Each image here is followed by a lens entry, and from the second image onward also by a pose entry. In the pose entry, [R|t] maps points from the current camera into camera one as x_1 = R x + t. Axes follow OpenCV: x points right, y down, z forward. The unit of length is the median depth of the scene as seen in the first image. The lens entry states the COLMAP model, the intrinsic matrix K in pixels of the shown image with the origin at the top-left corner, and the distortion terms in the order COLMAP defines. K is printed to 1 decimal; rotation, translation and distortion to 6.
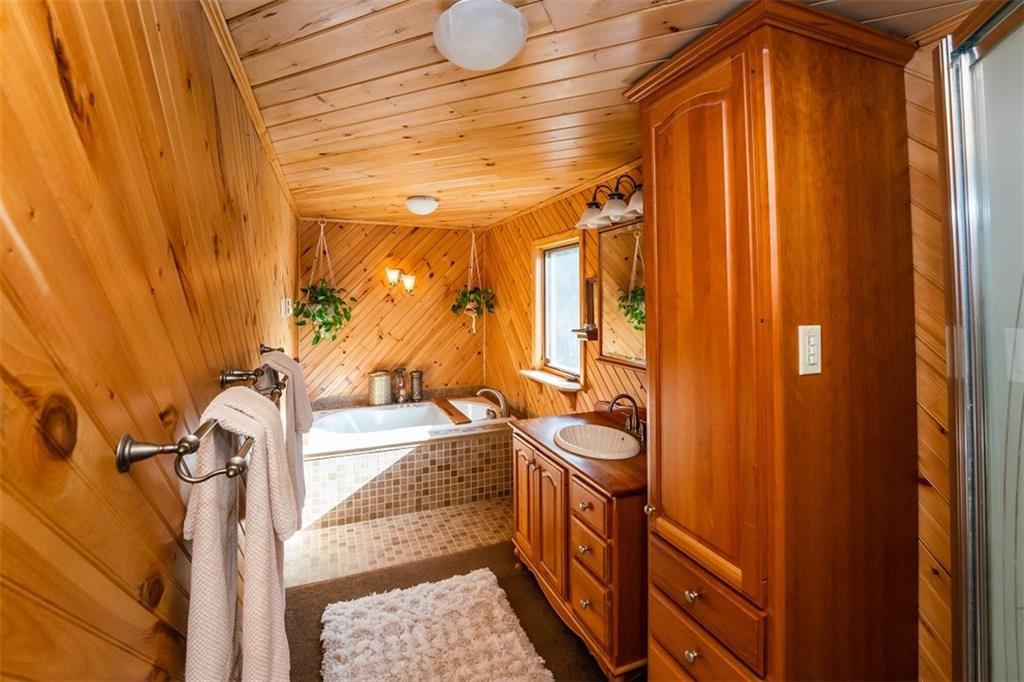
lens RADIAL K [[437.9, 0, 498.3], [0, 437.9, 285.8], [0, 0, 1]] dist [-0.024629, 0.000412]
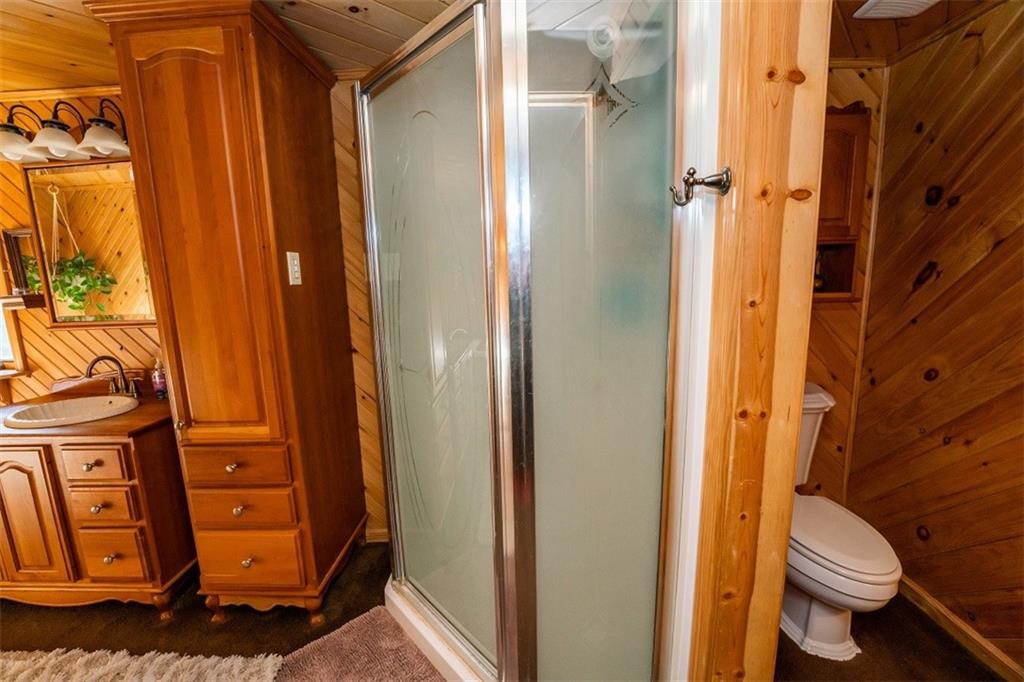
lens RADIAL K [[416.0, 0, 503.6], [0, 416.0, 350.1], [0, 0, 1]] dist [-0.026039, 0.004180]
pose [[0.387605, -0.165409, 0.906864, -0.232742], [0.000664, 0.983819, 0.179162, 0.111414], [-0.921825, -0.068842, 0.381443, -0.163528]]
